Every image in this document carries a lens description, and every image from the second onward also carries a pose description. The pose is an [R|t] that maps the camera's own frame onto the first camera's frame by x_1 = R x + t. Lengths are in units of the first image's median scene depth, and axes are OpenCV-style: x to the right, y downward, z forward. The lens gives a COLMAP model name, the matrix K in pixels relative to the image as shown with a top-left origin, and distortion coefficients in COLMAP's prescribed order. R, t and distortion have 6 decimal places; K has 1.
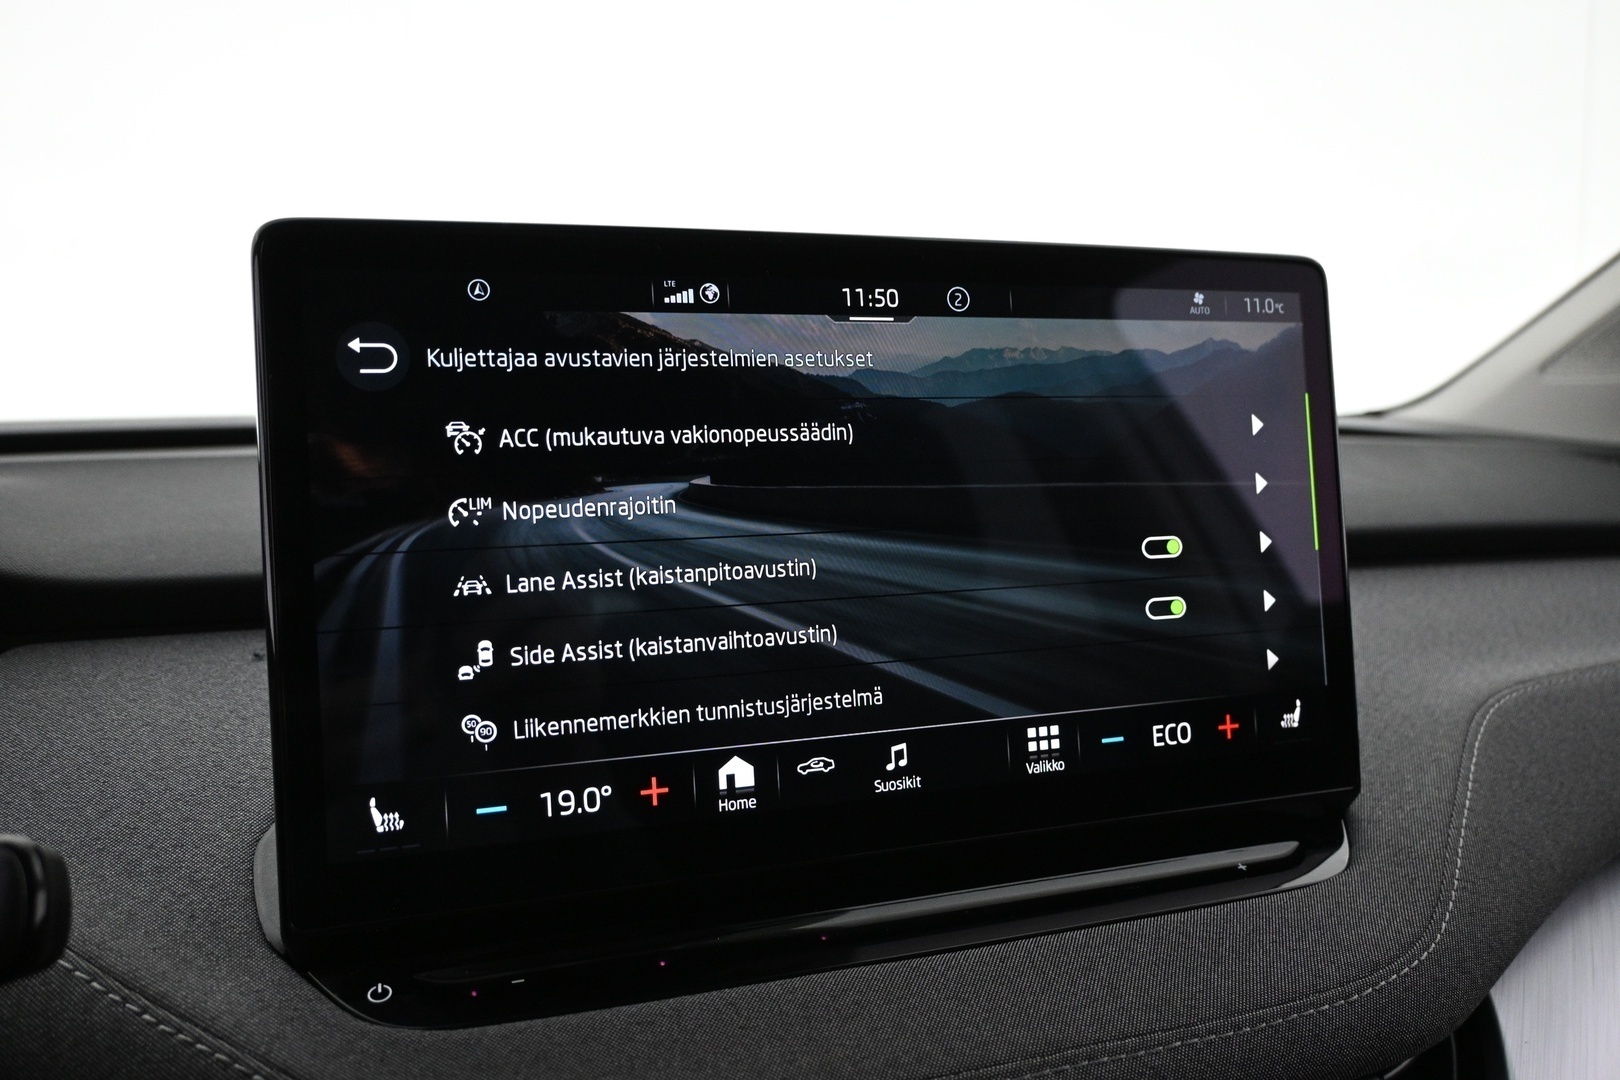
lens RADIAL K [[1204.7, 0, 806.9], [0, 1204.7, 533.2], [0, 0, 1]] dist [0.010084, -0.018315]
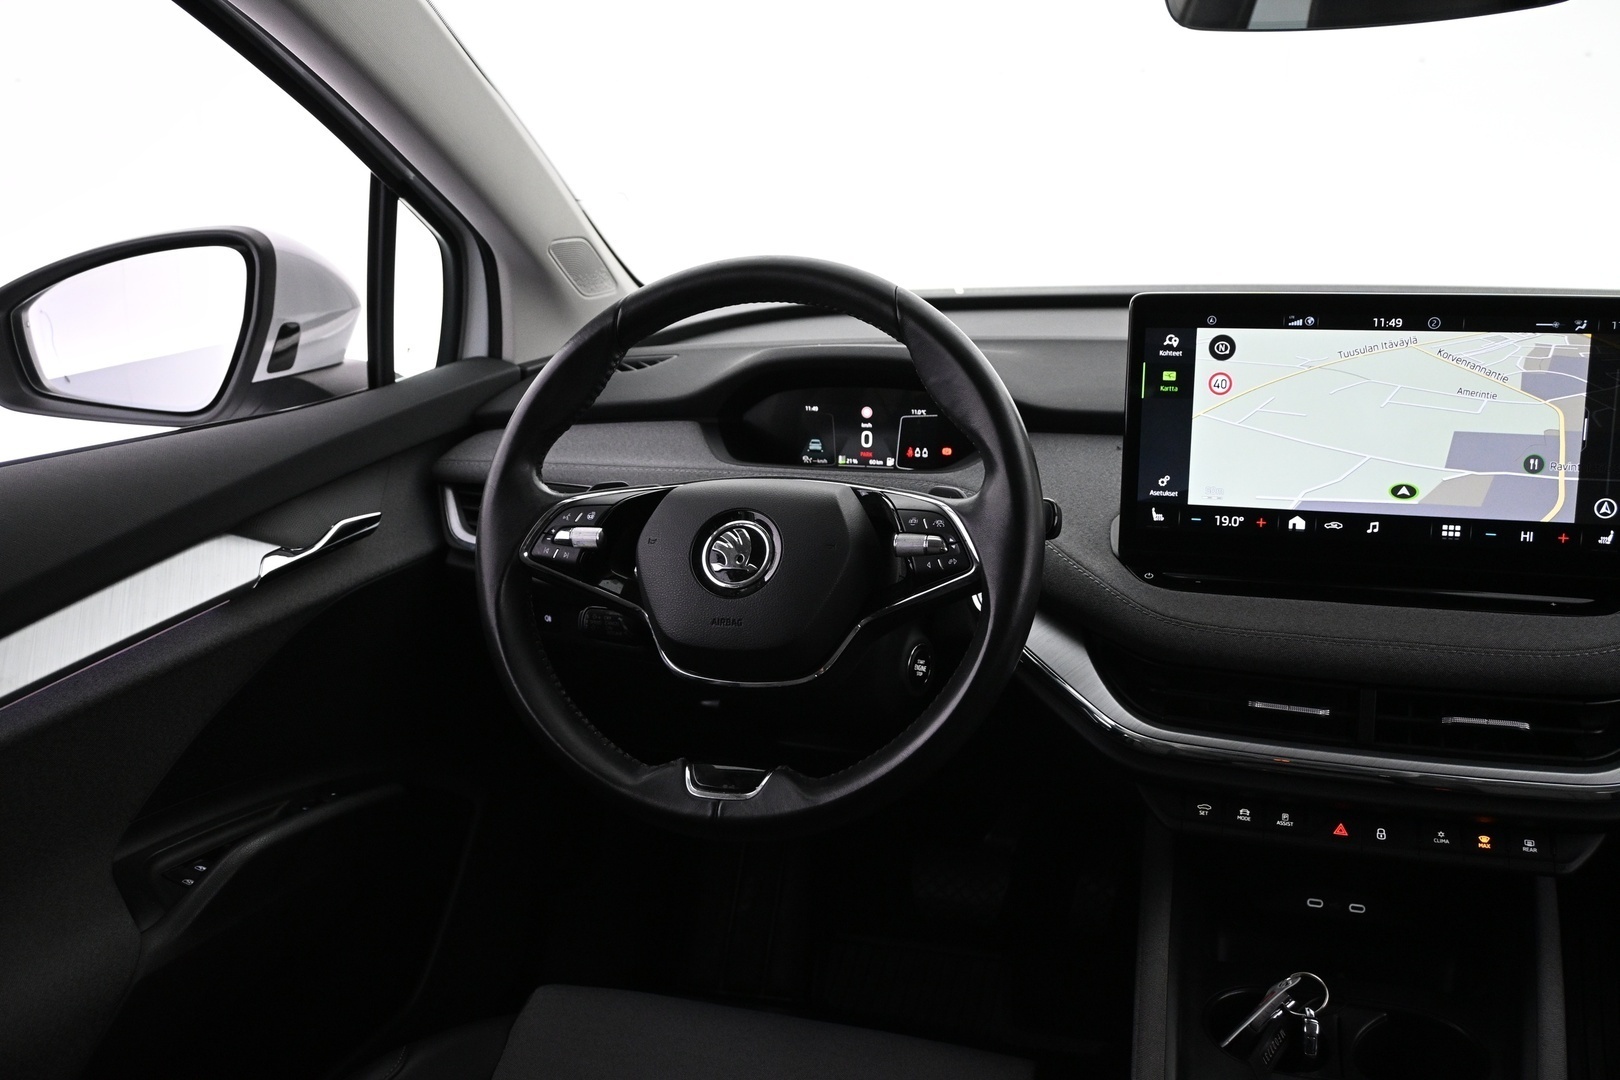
lens RADIAL K [[1453.3, 0, 816.5], [0, 1453.3, 542.4], [0, 0, 1]] dist [-0.016970, -0.001789]
pose [[0.804428, 0.153981, -0.573746, 0.818564], [-0.045704, 0.979001, 0.198664, -0.288257], [0.592289, -0.133588, 0.794574, -1.837342]]
